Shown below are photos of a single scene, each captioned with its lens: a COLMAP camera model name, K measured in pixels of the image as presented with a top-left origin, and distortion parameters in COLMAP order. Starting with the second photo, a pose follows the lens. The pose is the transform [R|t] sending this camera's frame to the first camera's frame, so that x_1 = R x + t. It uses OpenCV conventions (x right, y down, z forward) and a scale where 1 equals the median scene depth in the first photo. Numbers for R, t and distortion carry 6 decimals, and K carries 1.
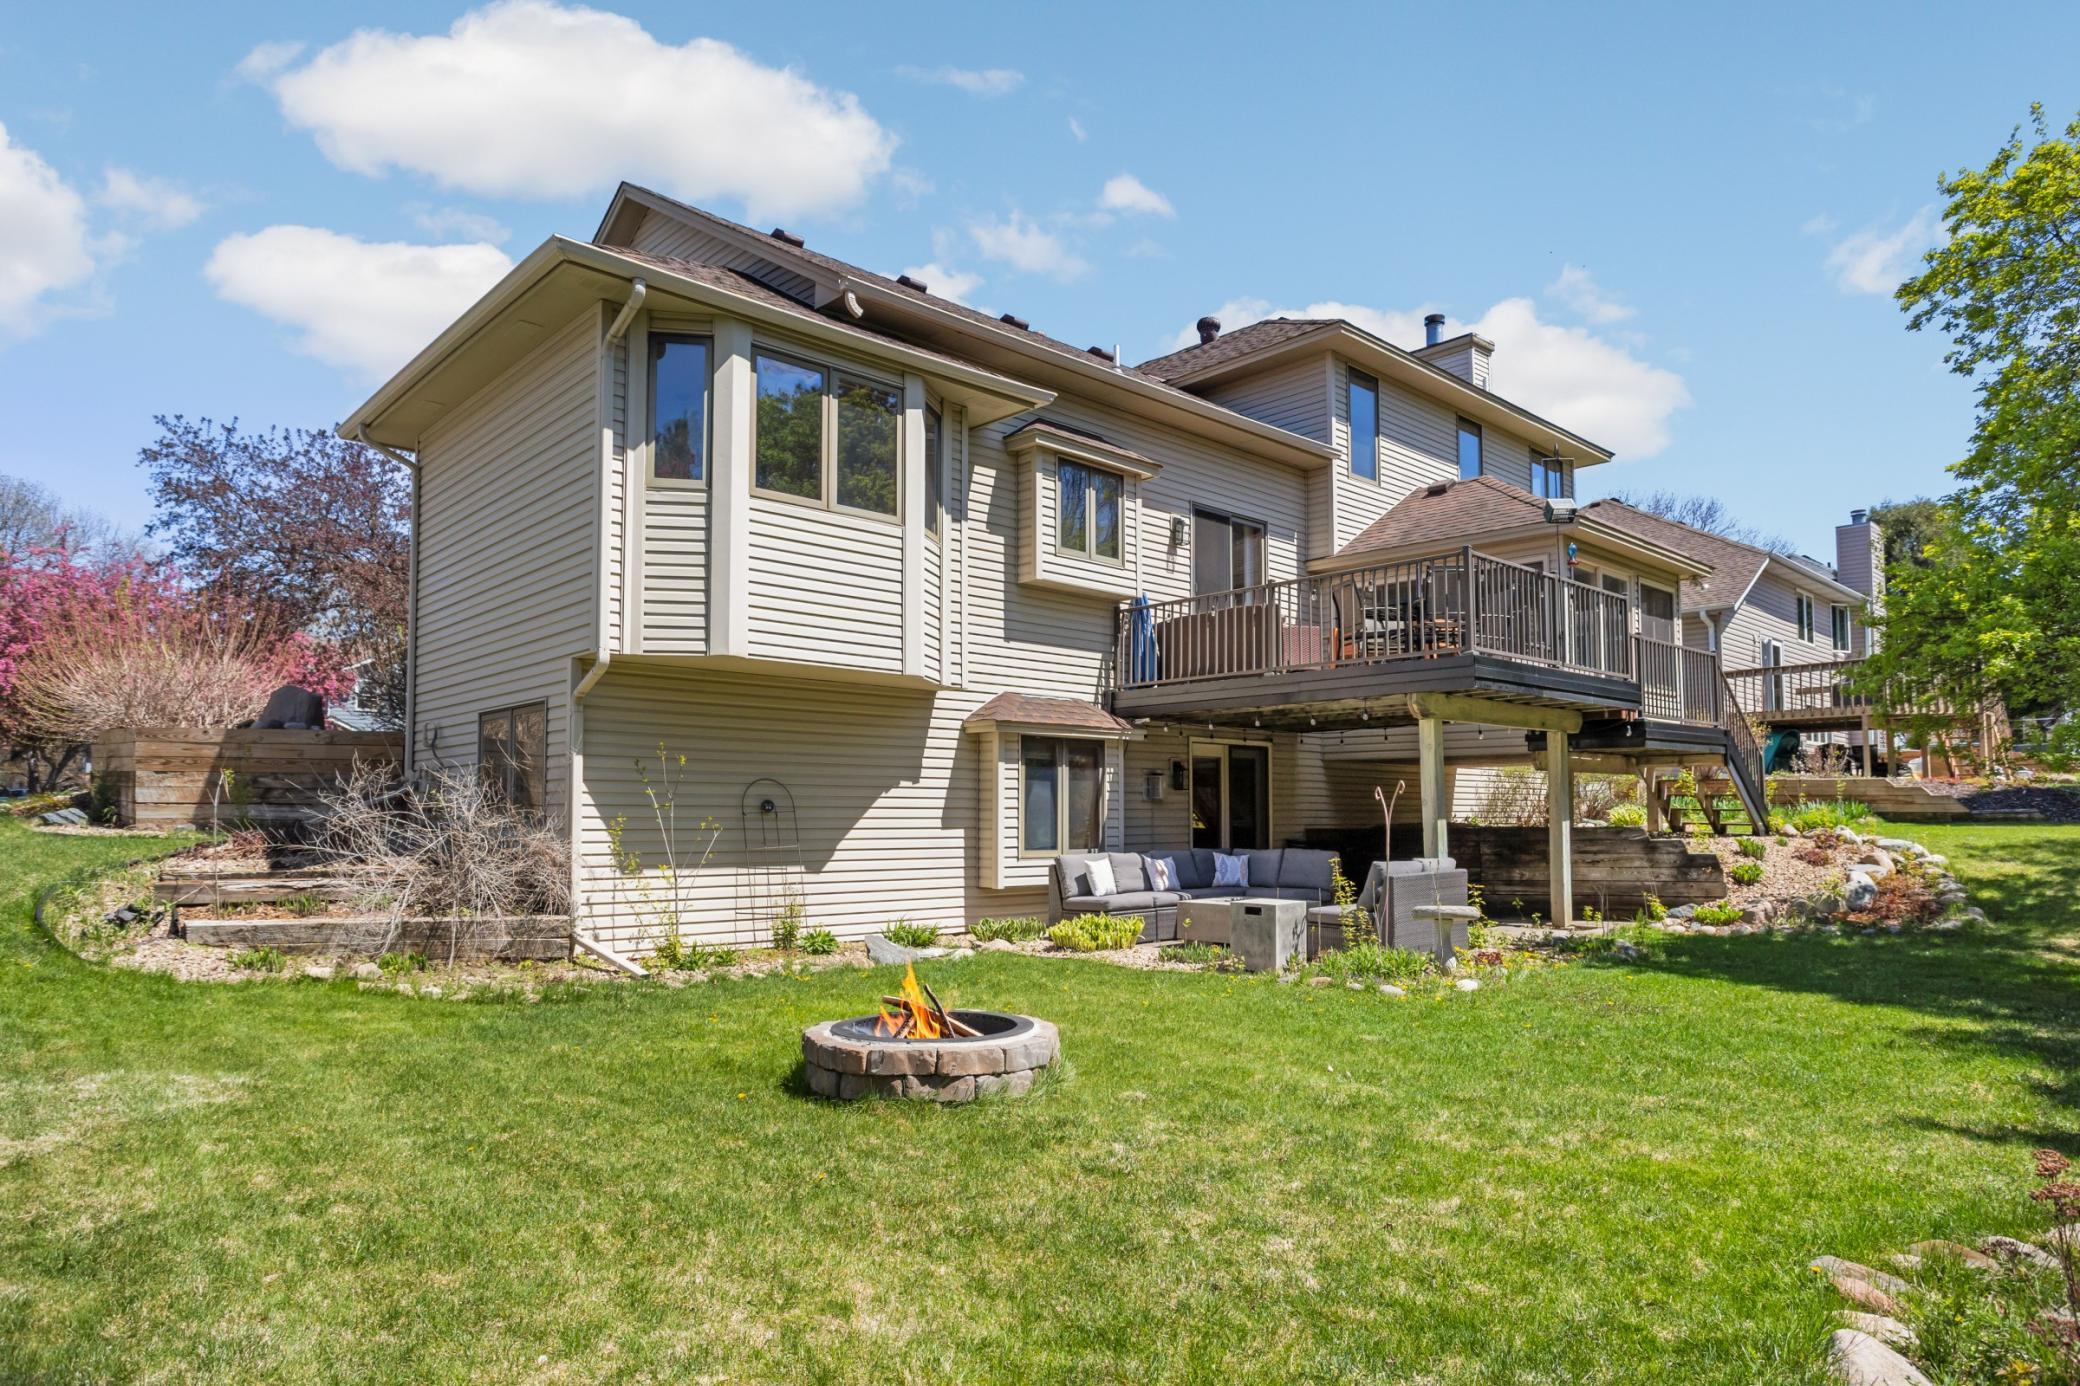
lens RADIAL K [[1202.9, 0, 1037.8], [0, 1202.9, 693.7], [0, 0, 1]] dist [-0.002177, -0.000069]
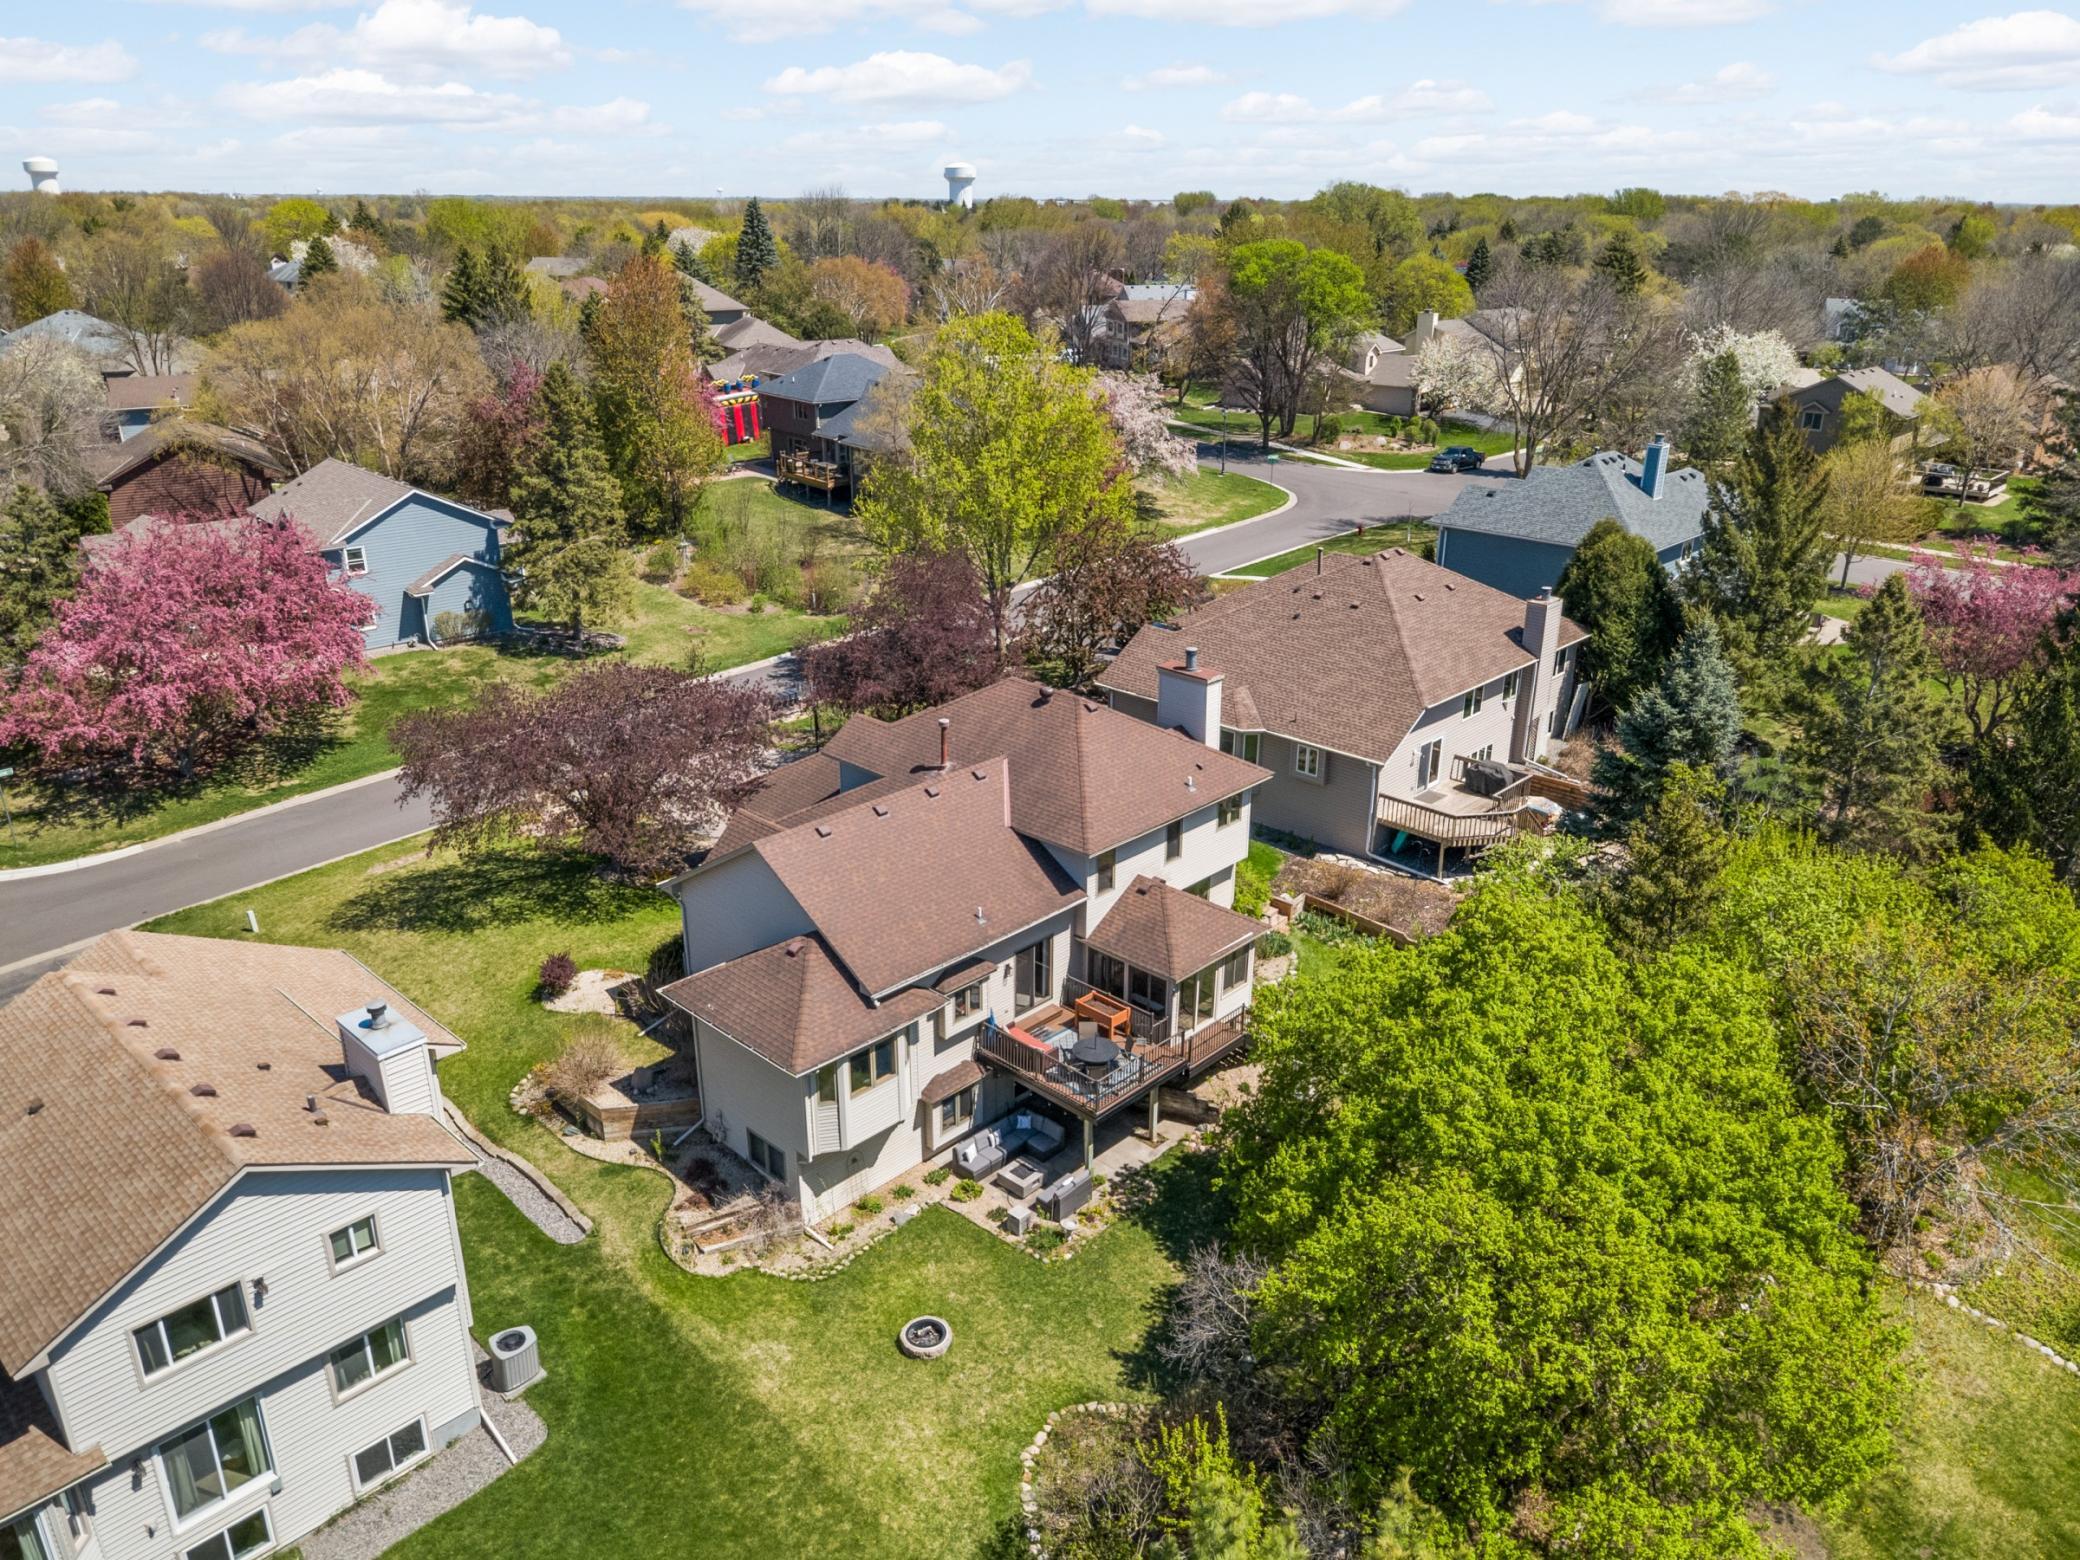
lens RADIAL K [[1461.6, 0, 1044.1], [0, 1461.6, 778.9], [0, 0, 1]] dist [0.004278, -0.001683]
pose [[0.997743, -0.016757, 0.065020, 0.013810], [-0.015069, 0.887775, 0.460031, -2.063496], [-0.065432, -0.459973, 0.885519, -1.527400]]
